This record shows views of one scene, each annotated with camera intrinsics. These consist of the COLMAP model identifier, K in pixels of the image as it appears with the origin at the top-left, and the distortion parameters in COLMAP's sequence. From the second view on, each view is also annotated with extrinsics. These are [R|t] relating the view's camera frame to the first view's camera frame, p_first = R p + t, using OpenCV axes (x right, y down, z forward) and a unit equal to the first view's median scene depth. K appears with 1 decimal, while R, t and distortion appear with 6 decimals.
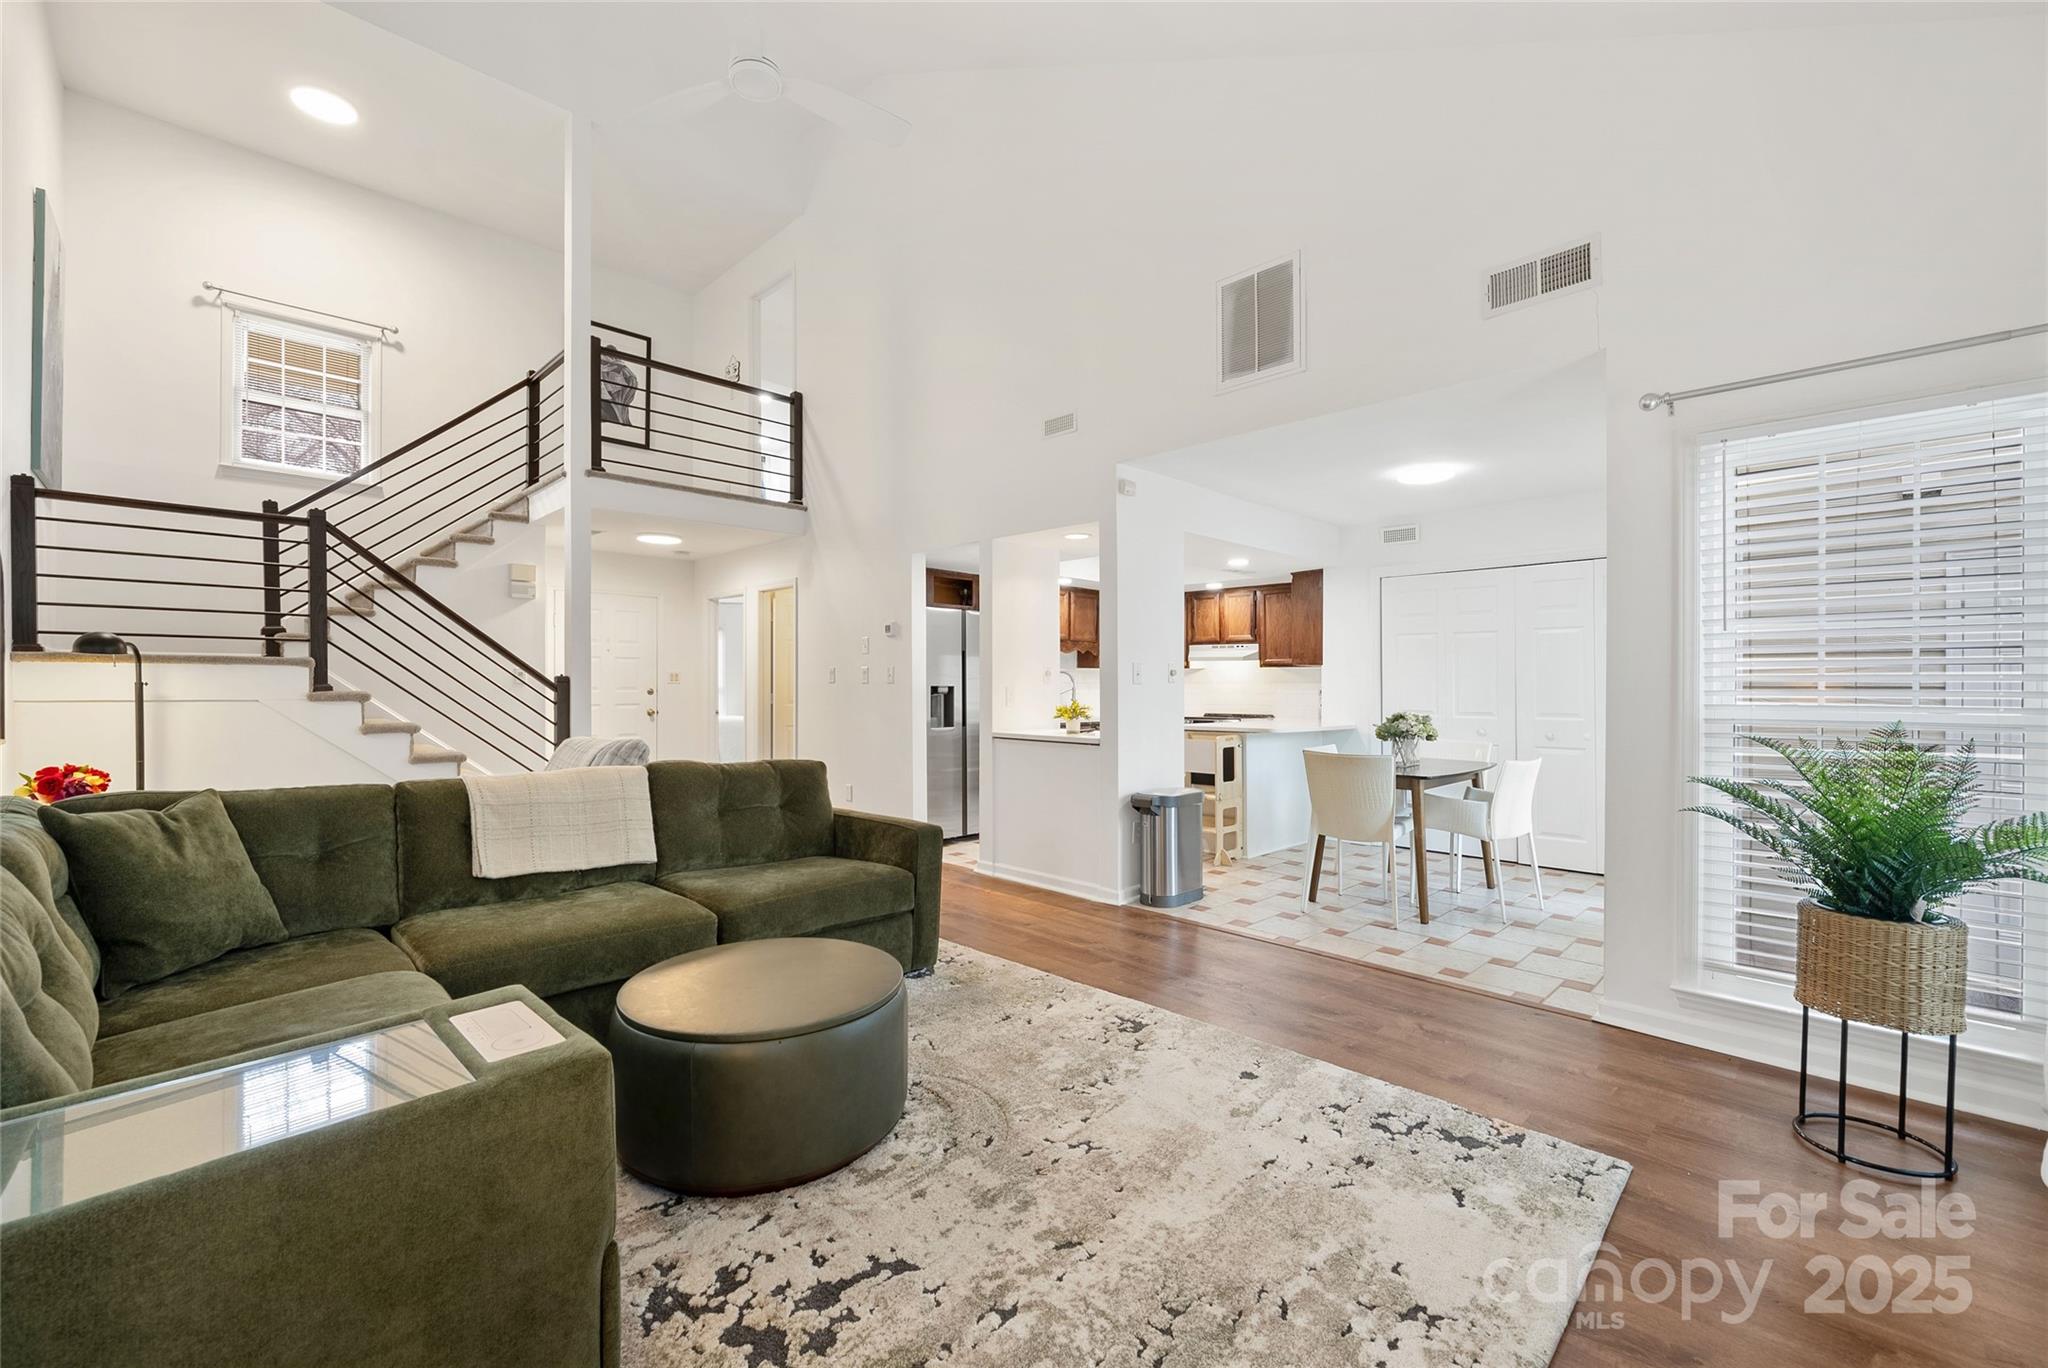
lens RADIAL K [[816.1, 0, 1032.5], [0, 816.1, 680.1], [0, 0, 1]] dist [0.008715, -0.000177]
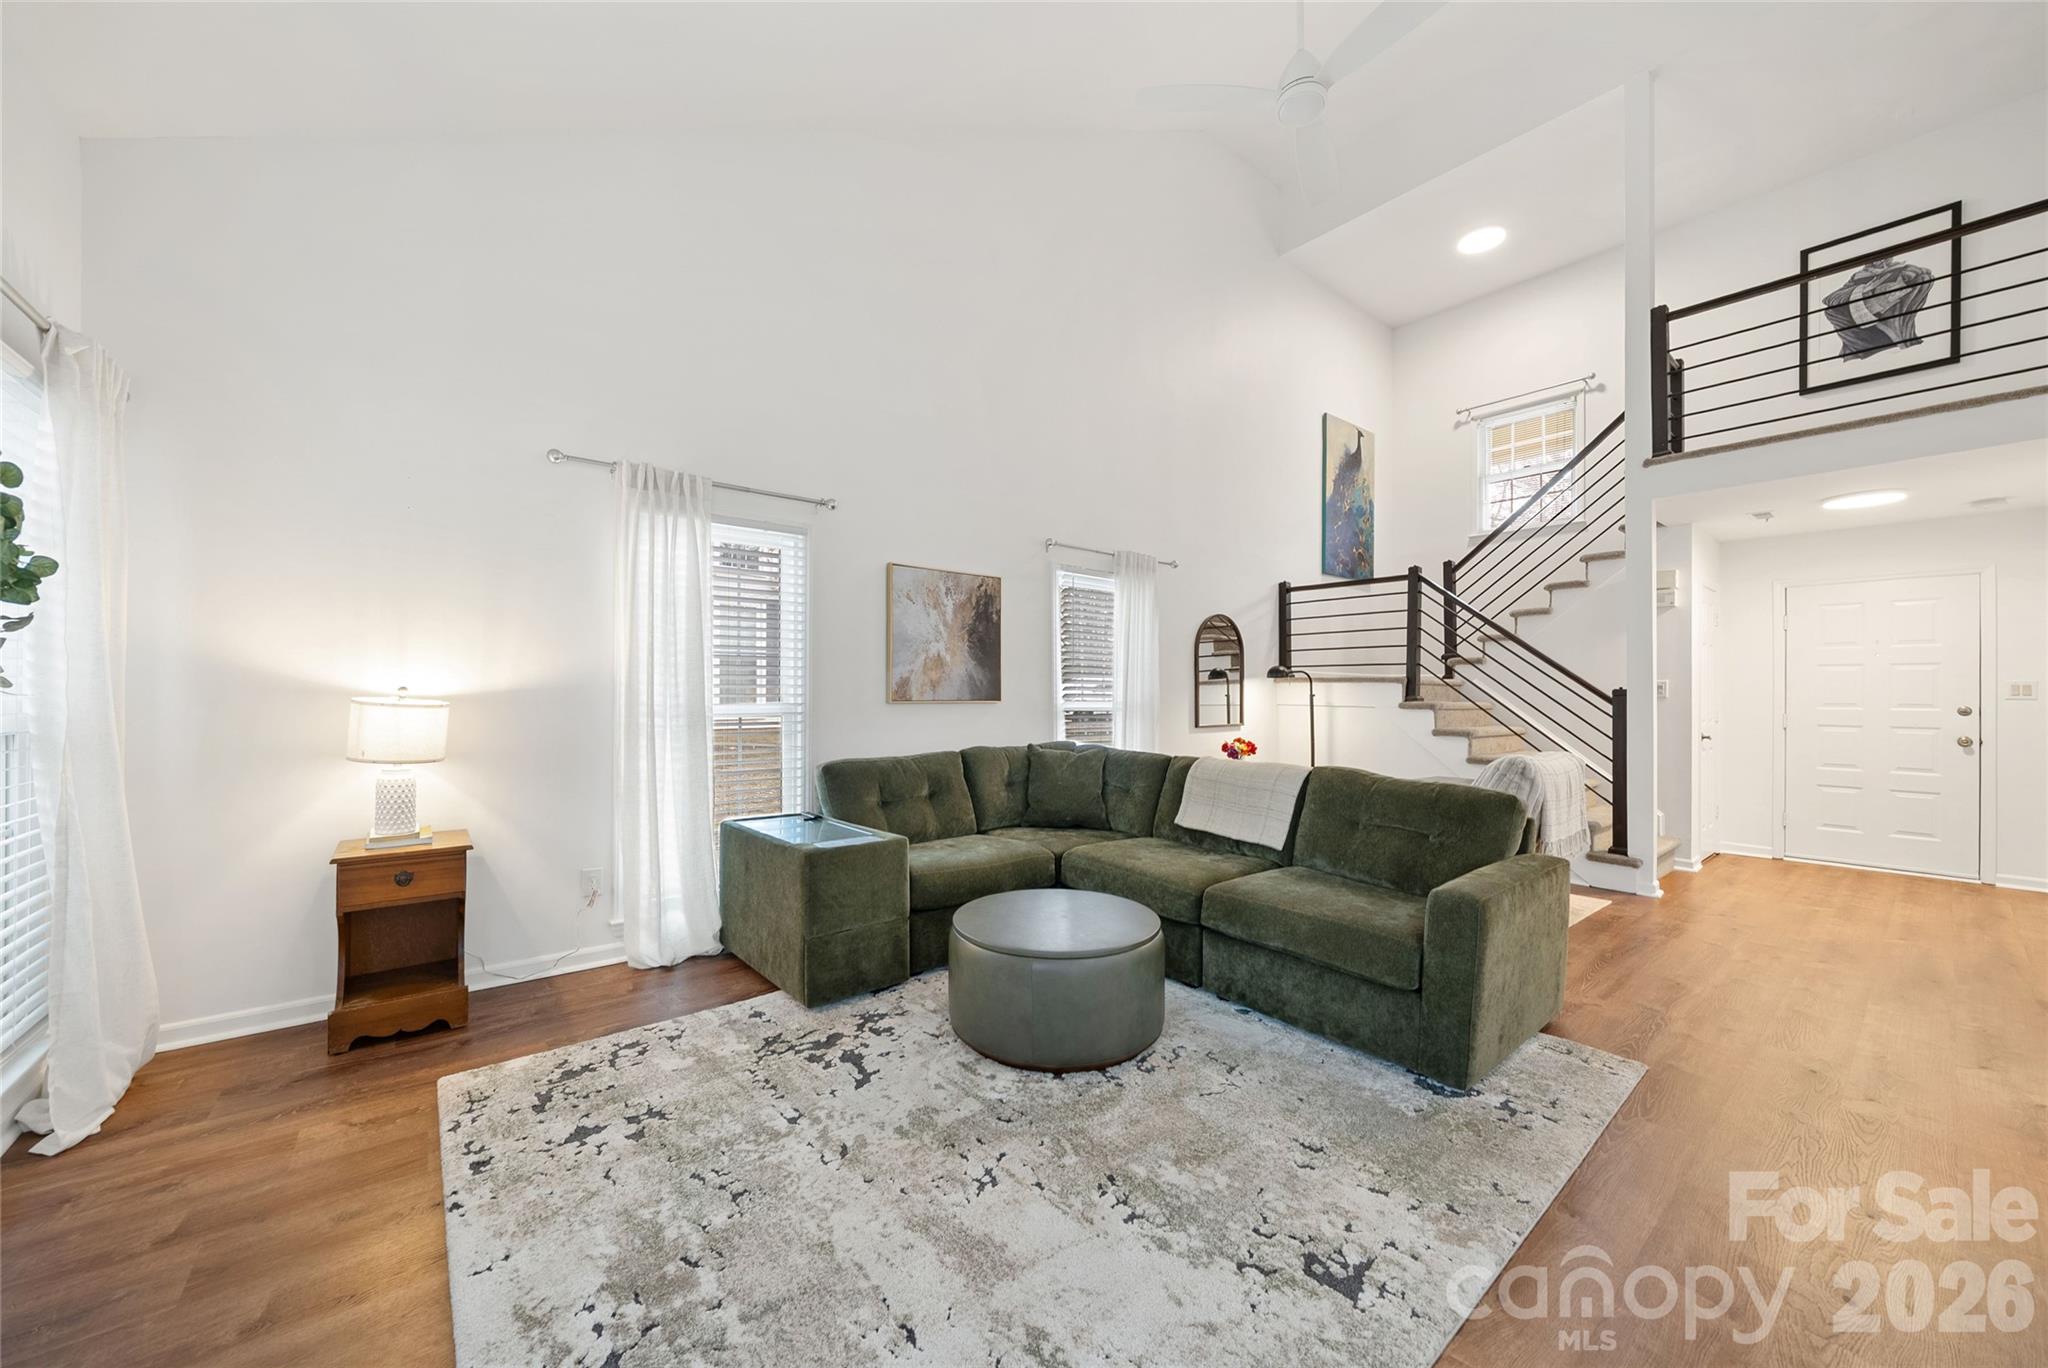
lens RADIAL K [[744.2, 0, 1021.3], [0, 744.2, 685.3], [0, 0, 1]] dist [-0.000504, 0.000856]
pose [[-0.099384, -0.016088, -0.994919, 0.463902], [-0.002034, 0.999870, -0.015965, 0.008570], [0.995047, 0.000437, -0.099404, 0.568079]]
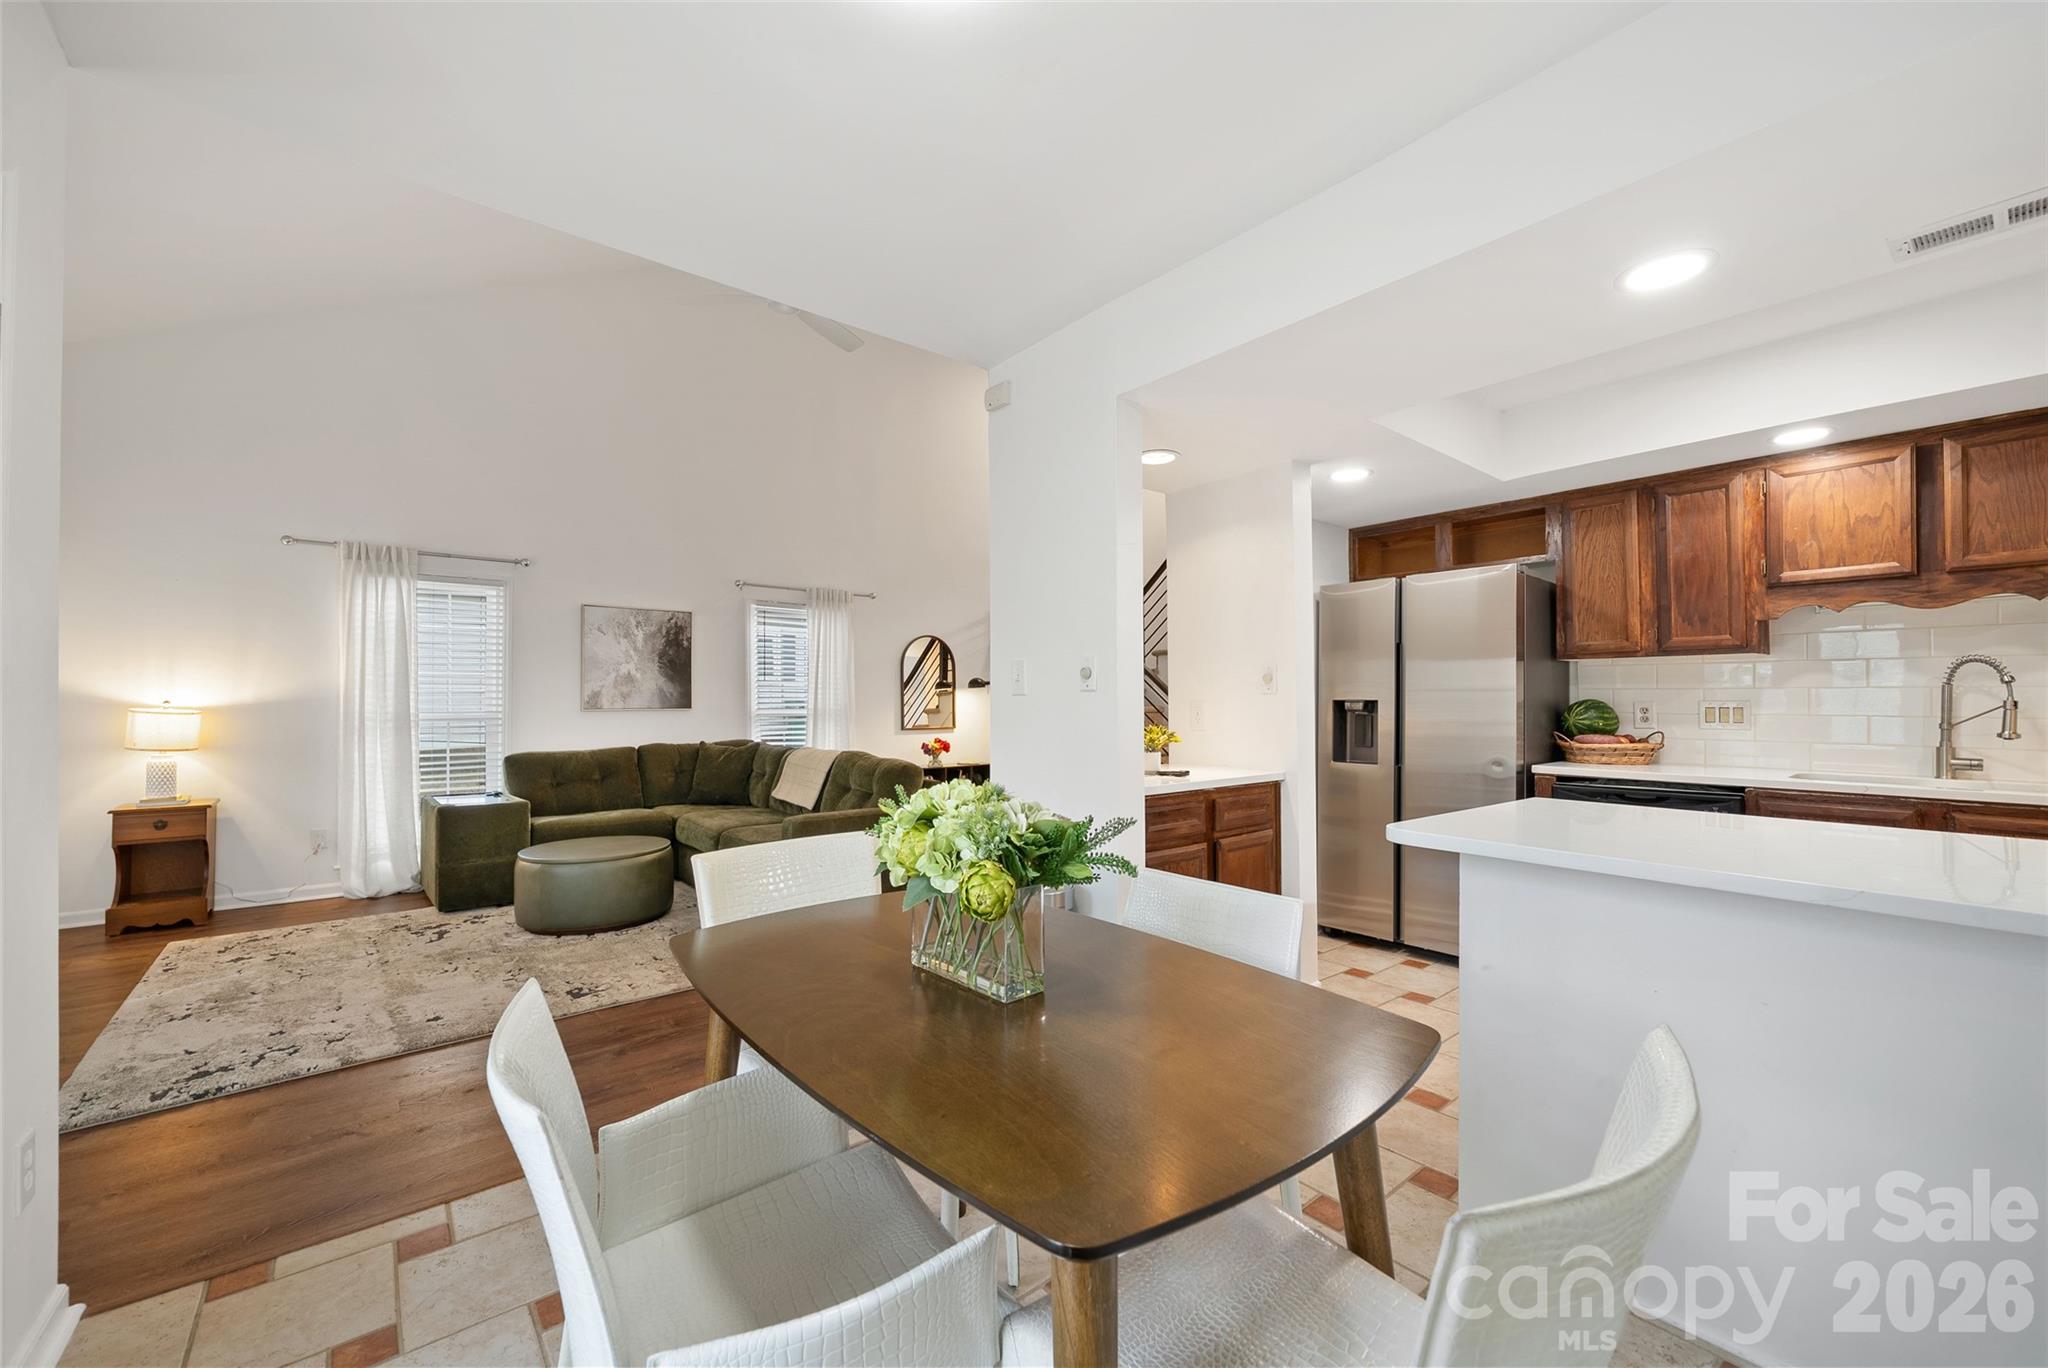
lens RADIAL K [[816.1, 0, 1027.7], [0, 816.1, 688.7], [0, 0, 1]] dist [0.008715, -0.000177]
pose [[-0.096699, -0.024726, -0.995006, 0.836226], [0.005210, 0.999665, -0.025348, 0.018595], [0.995300, -0.007636, -0.096538, 1.192509]]
